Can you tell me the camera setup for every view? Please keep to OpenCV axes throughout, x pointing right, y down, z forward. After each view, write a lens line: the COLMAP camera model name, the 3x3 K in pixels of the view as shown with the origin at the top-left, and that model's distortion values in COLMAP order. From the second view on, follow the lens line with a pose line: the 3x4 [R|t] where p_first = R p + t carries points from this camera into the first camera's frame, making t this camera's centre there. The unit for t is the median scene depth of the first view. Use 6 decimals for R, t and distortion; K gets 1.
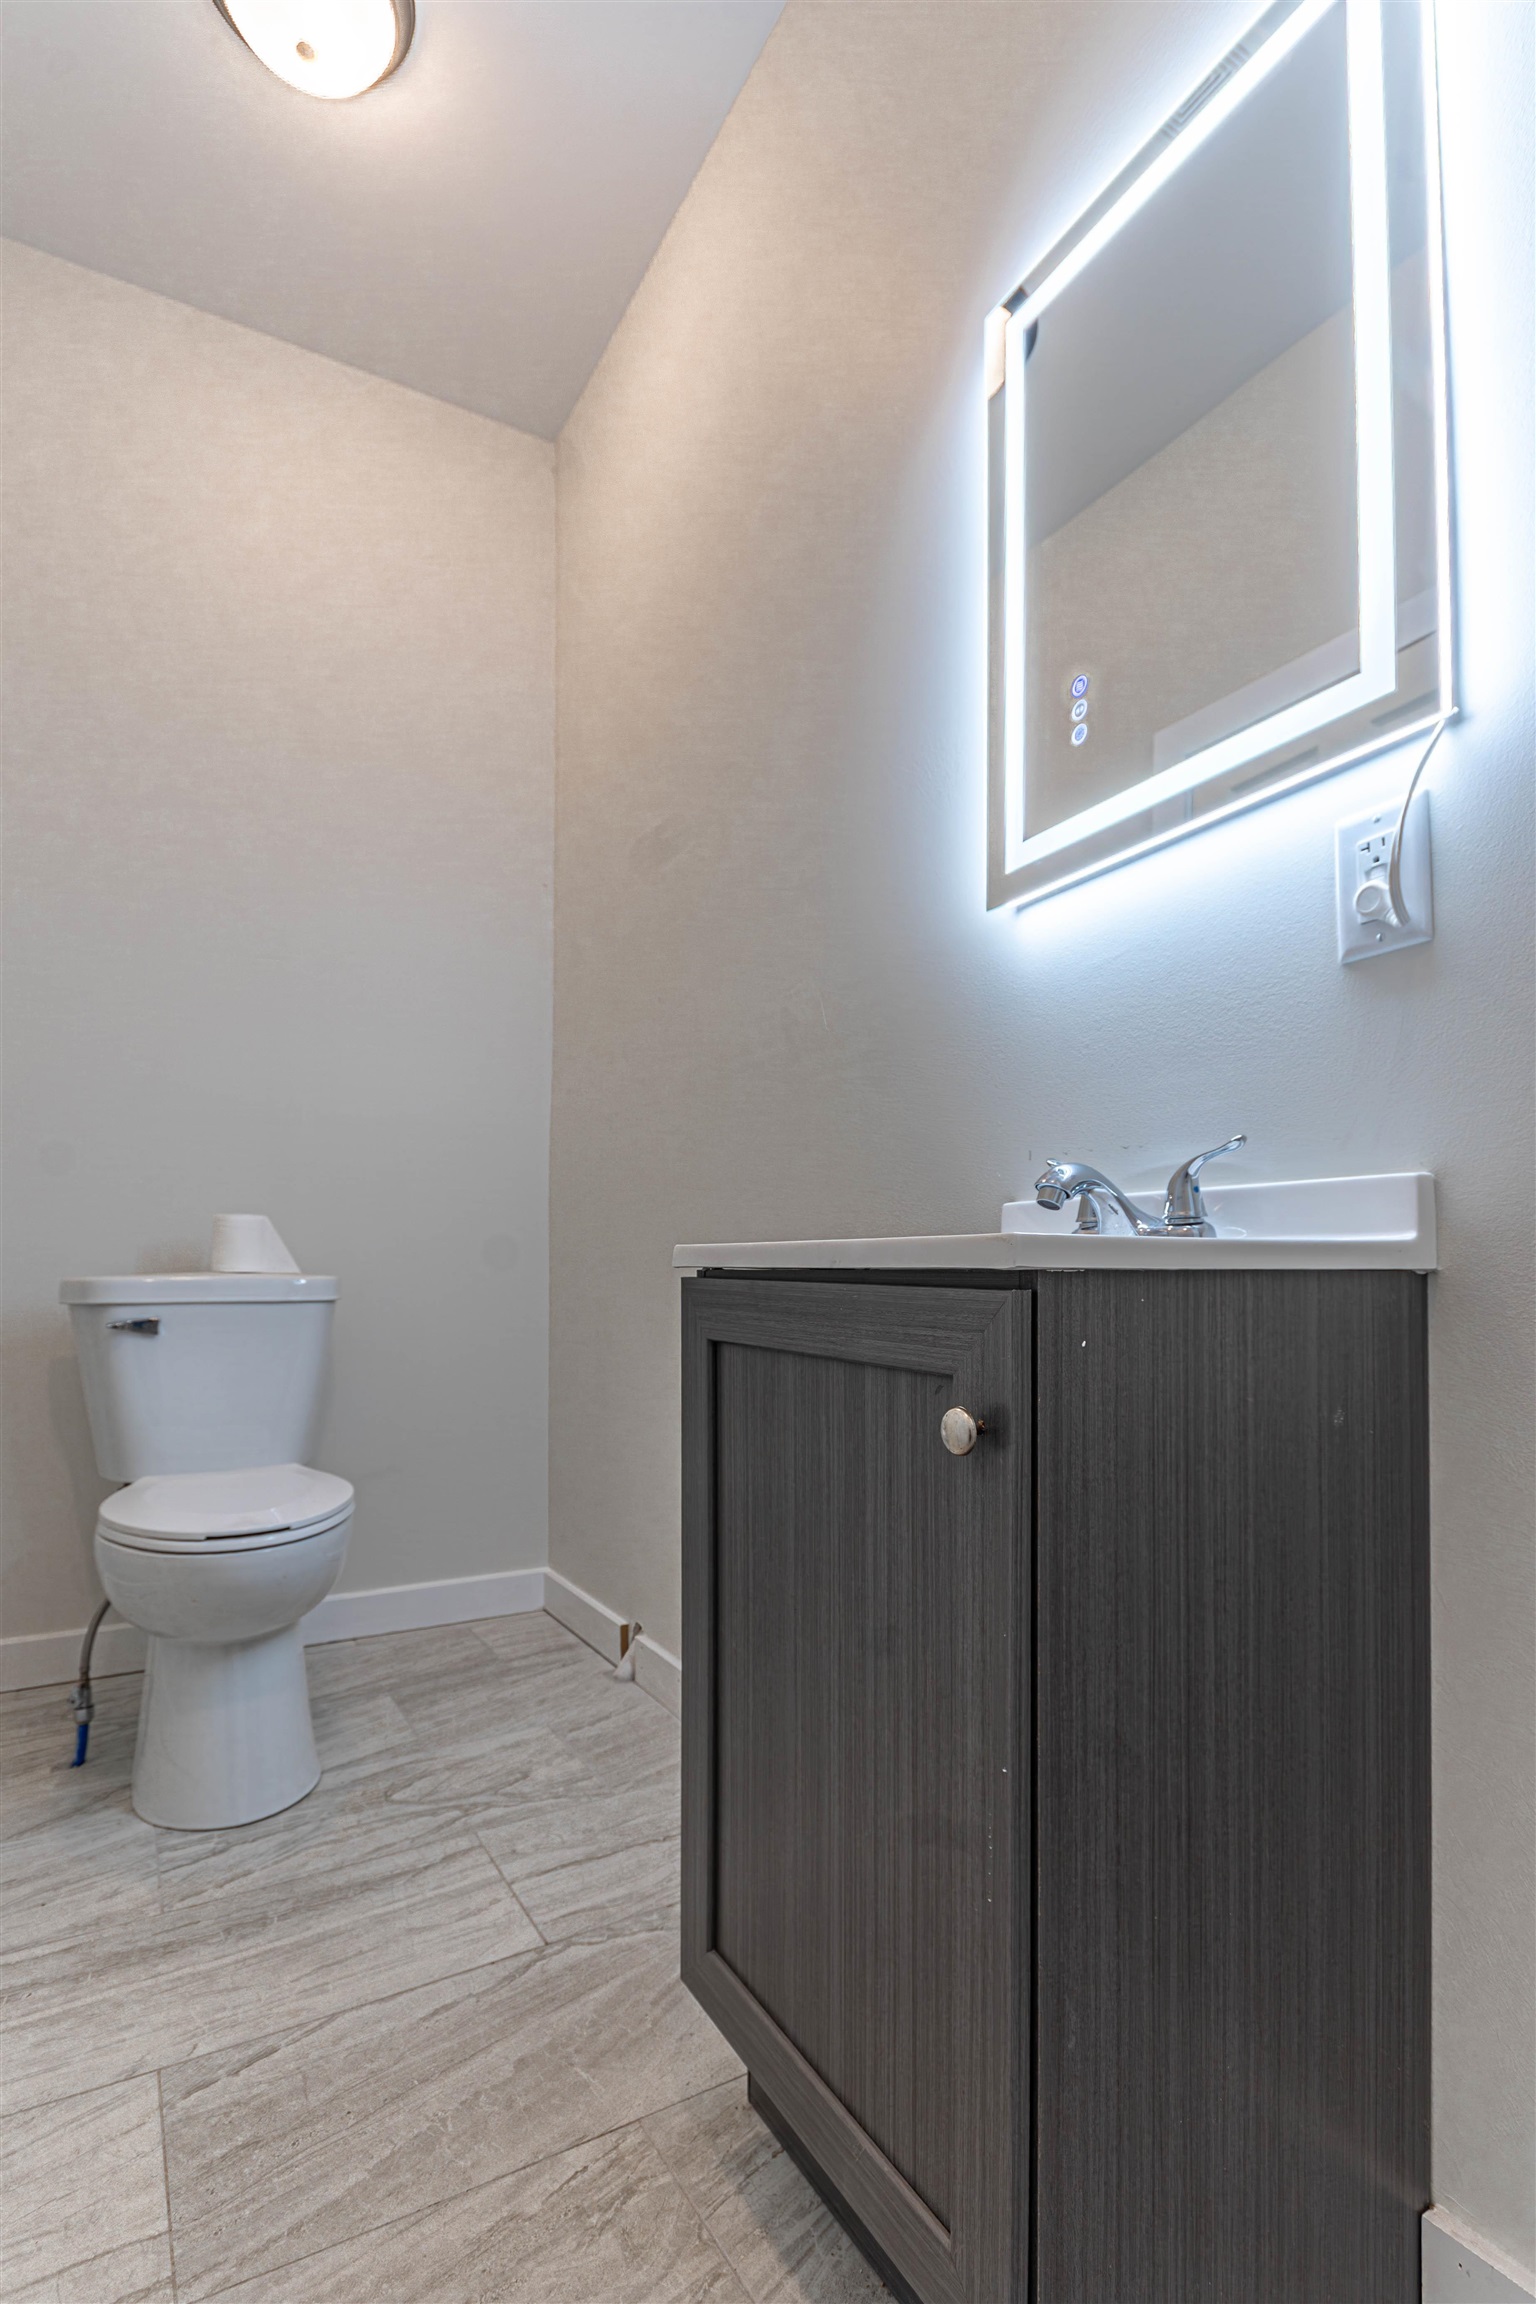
lens RADIAL K [[1101.6, 0, 764.8], [0, 1101.6, 1158.2], [0, 0, 1]] dist [-0.002237, -0.000502]
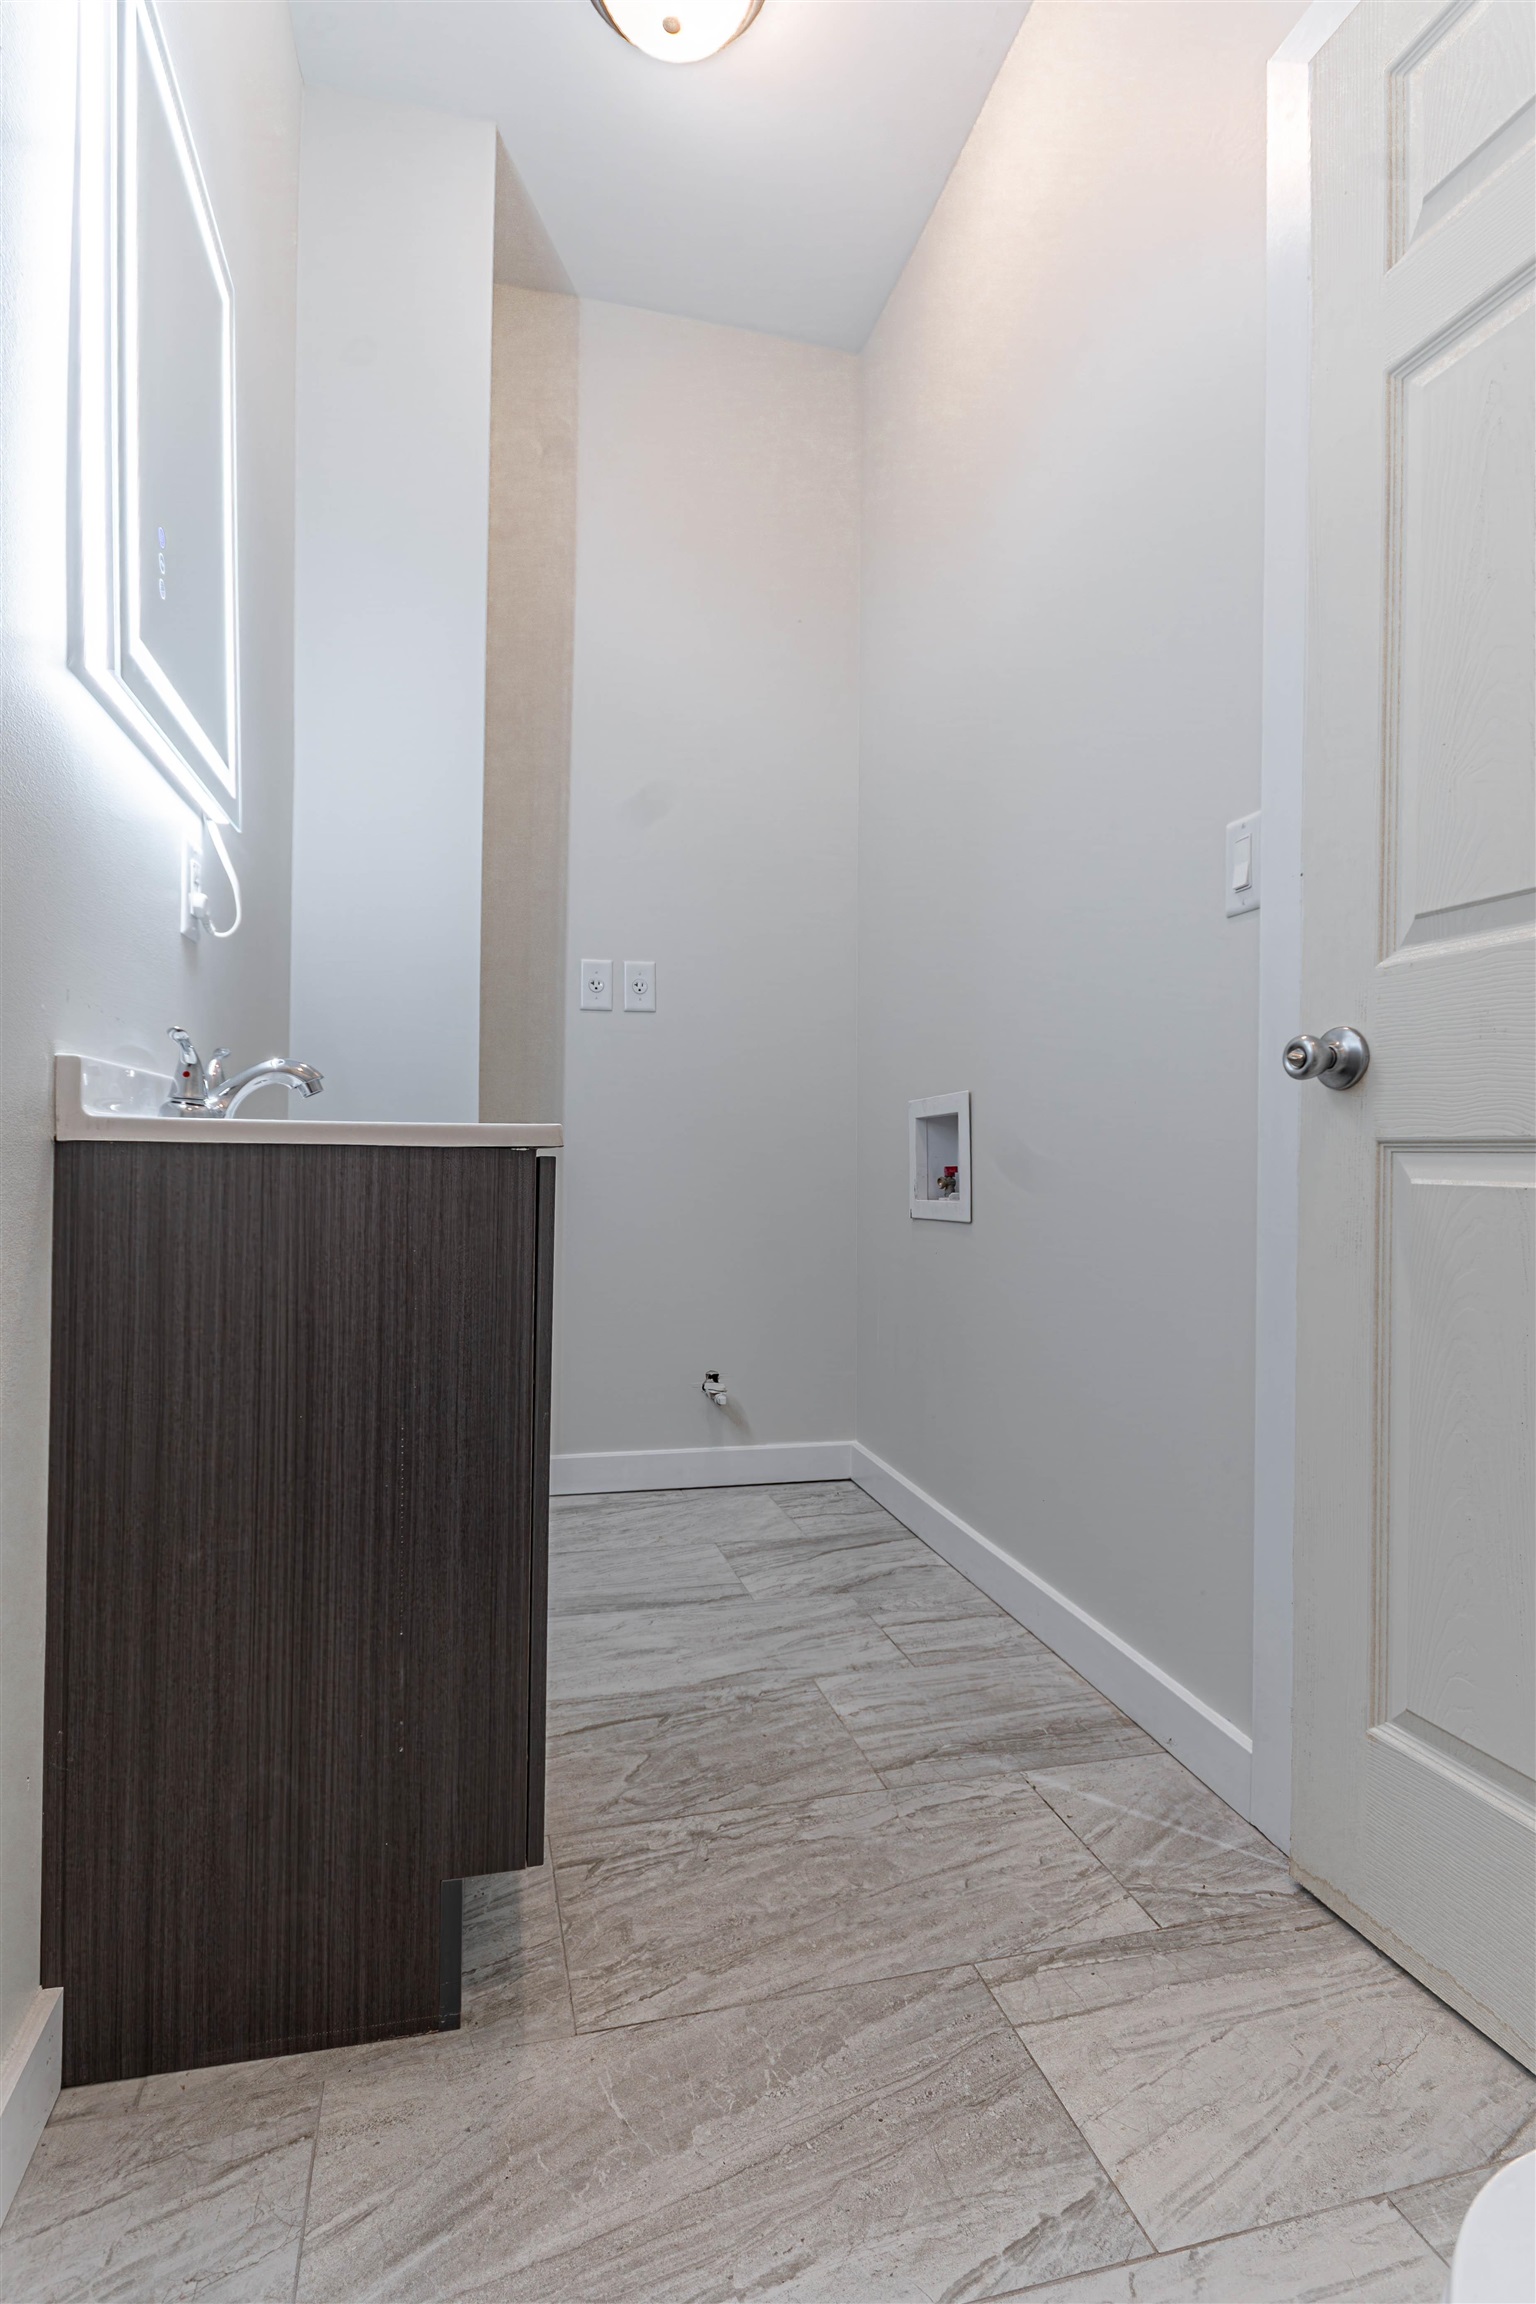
lens RADIAL K [[1101.6, 0, 763.2], [0, 1101.6, 1154.5], [0, 0, 1]] dist [-0.002237, -0.000502]
pose [[-0.965678, -0.013231, 0.259406, -0.536630], [-0.039341, 0.994630, -0.095722, 0.211693], [-0.256747, -0.102642, -0.961013, 2.060067]]
